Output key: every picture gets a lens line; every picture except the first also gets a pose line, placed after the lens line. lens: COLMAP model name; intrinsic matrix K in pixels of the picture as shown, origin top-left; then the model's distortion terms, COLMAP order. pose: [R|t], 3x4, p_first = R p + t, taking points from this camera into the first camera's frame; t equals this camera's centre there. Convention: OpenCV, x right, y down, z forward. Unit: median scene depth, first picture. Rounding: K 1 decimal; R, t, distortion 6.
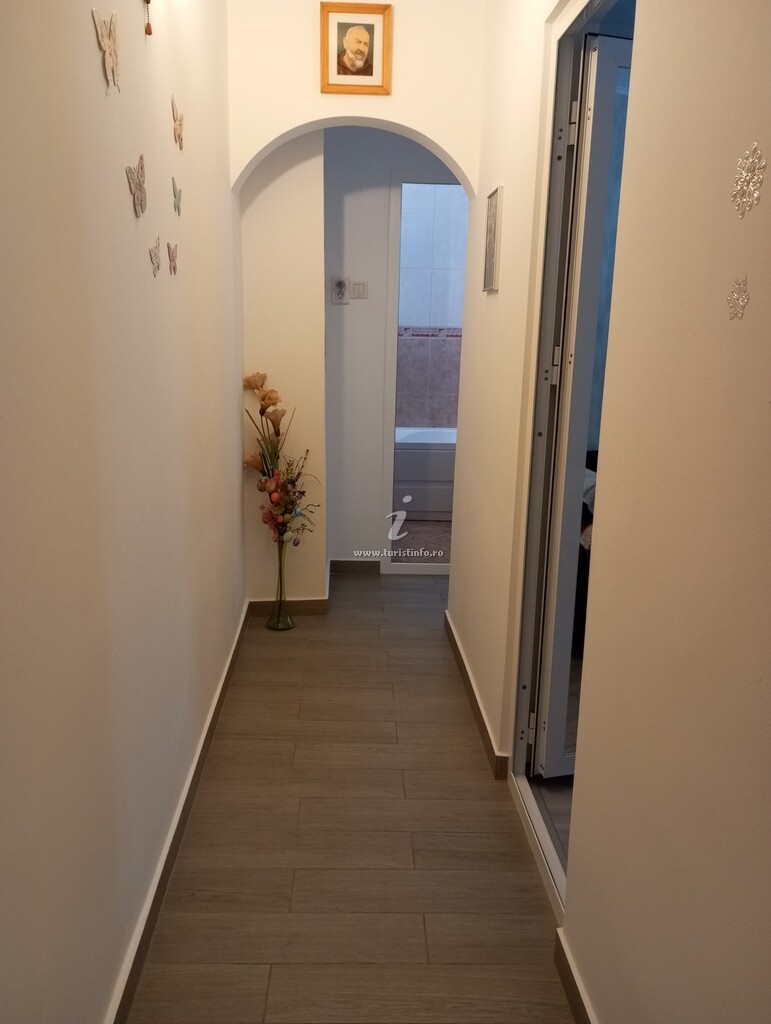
lens RADIAL K [[853.4, 0, 383.7], [0, 853.4, 513.1], [0, 0, 1]] dist [0.060691, -0.069302]
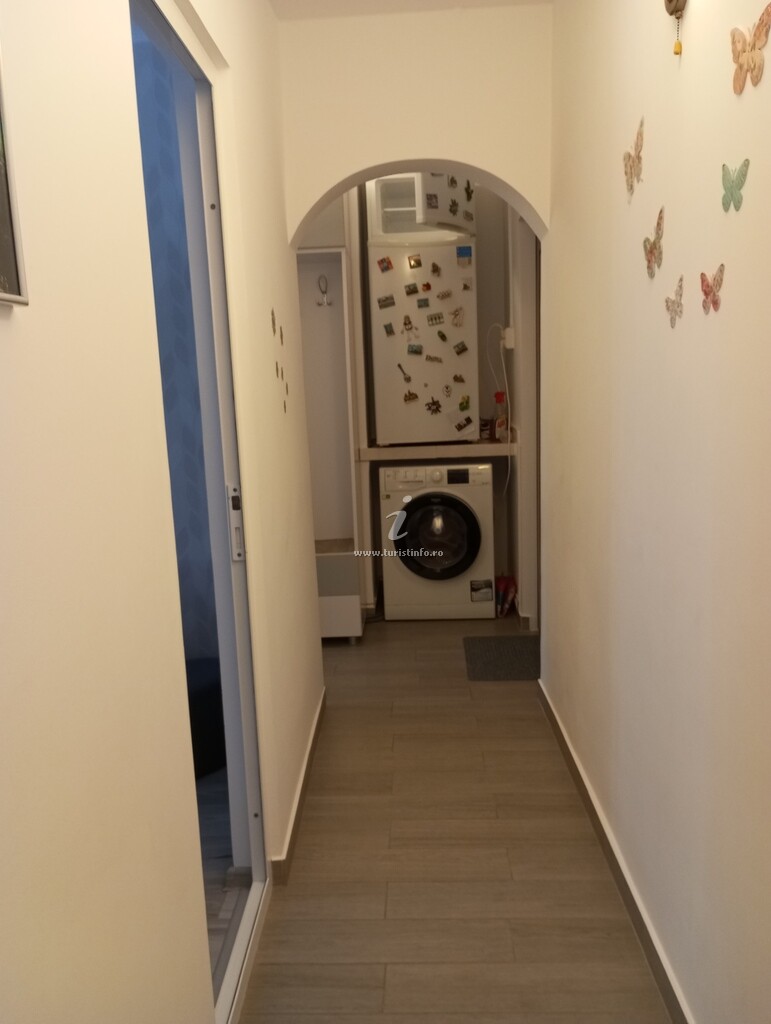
lens RADIAL K [[853.4, 0, 385.0], [0, 853.4, 512.0], [0, 0, 1]] dist [0.060691, -0.069302]
pose [[-0.997003, 0.010506, 0.076645, -0.021951], [0.038365, 0.927469, 0.371926, -0.217975], [-0.067178, 0.373752, -0.925093, 0.944031]]
